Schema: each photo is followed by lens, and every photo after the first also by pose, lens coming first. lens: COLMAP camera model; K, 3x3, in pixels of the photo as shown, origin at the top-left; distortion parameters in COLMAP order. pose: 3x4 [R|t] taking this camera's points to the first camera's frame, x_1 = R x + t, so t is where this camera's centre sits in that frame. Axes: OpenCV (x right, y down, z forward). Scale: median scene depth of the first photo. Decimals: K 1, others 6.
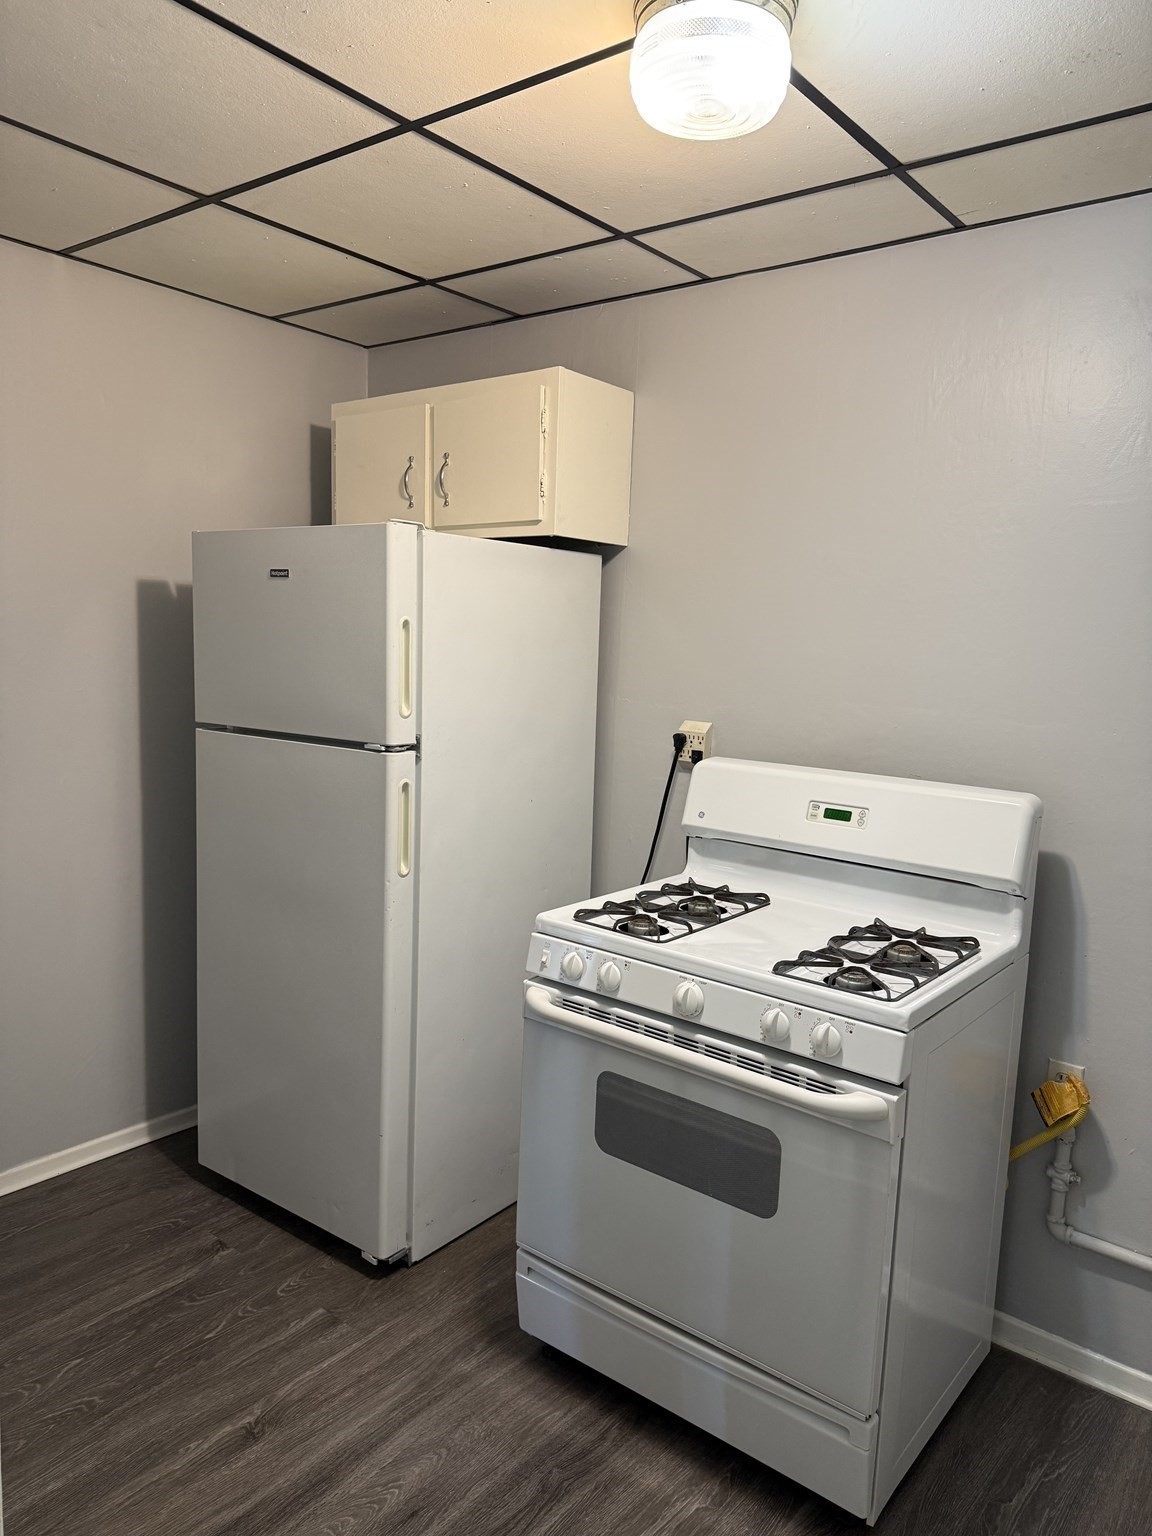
lens RADIAL K [[1066.9, 0, 579.1], [0, 1066.9, 771.5], [0, 0, 1]] dist [-0.001354, -0.012909]
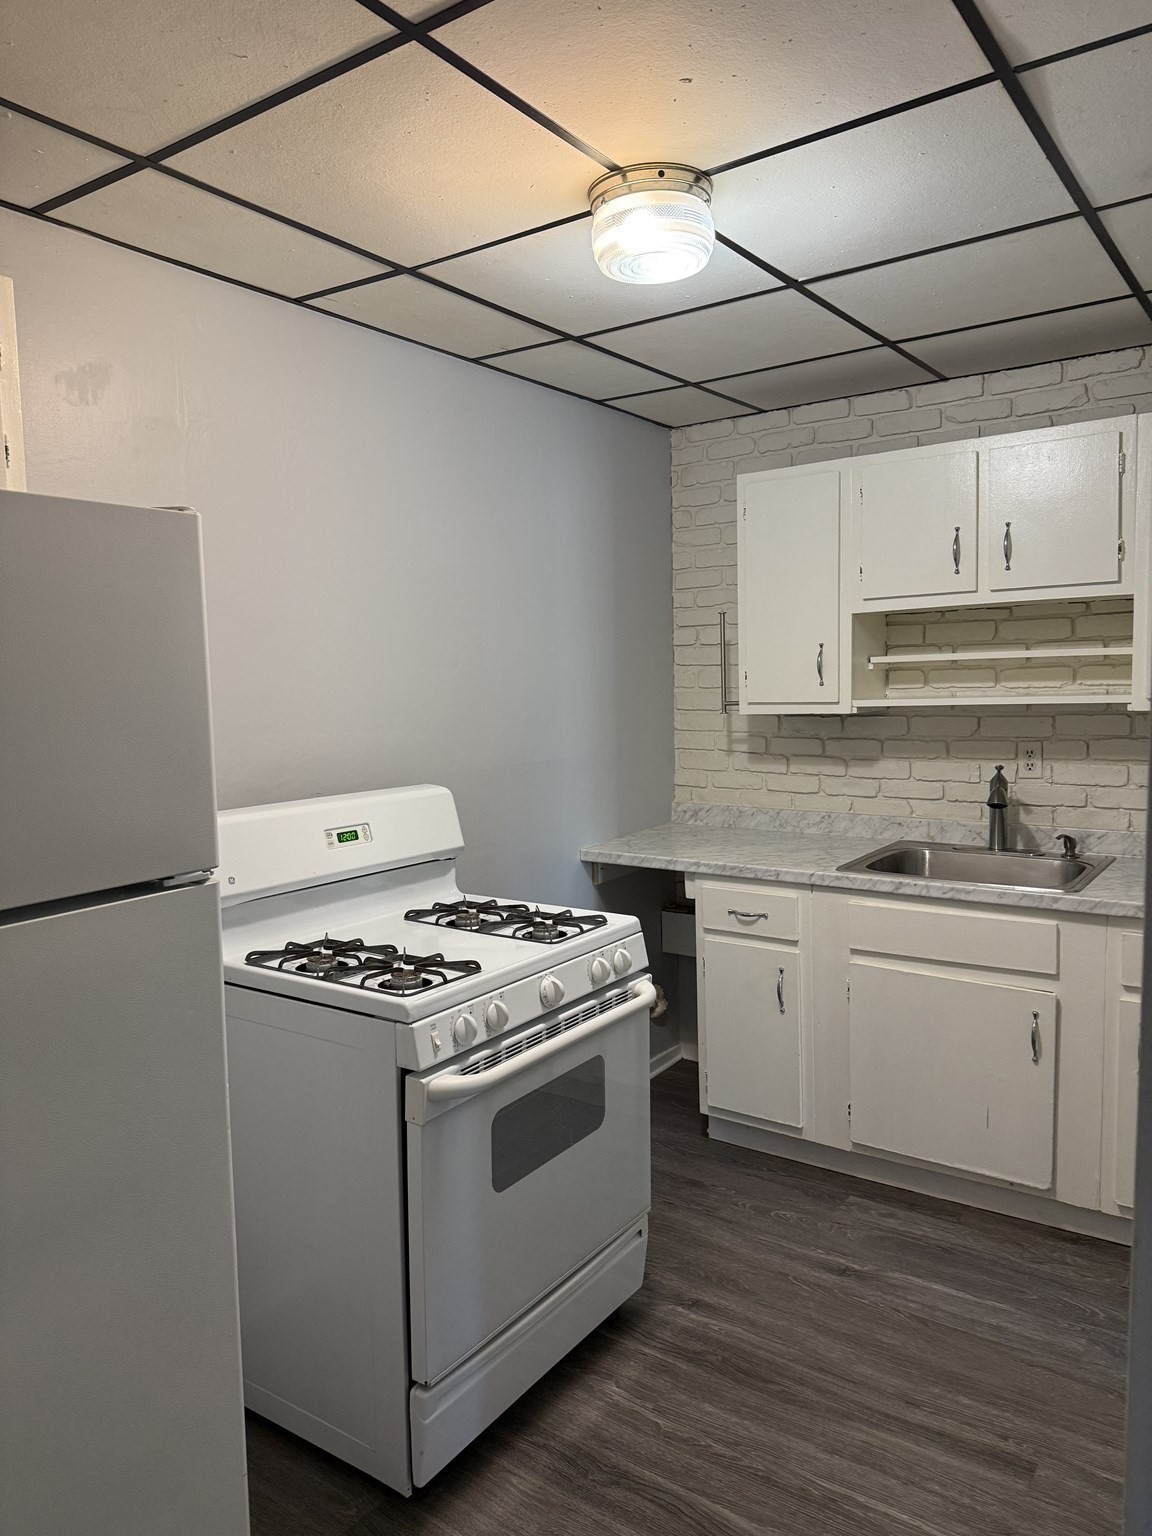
lens RADIAL K [[1066.9, 0, 579.9], [0, 1066.9, 764.6], [0, 0, 1]] dist [-0.001354, -0.012909]
pose [[-0.046715, -0.136462, 0.989543, -0.917243], [0.146848, 0.978924, 0.141930, -0.165646], [-0.988055, 0.151943, -0.025692, 0.895520]]
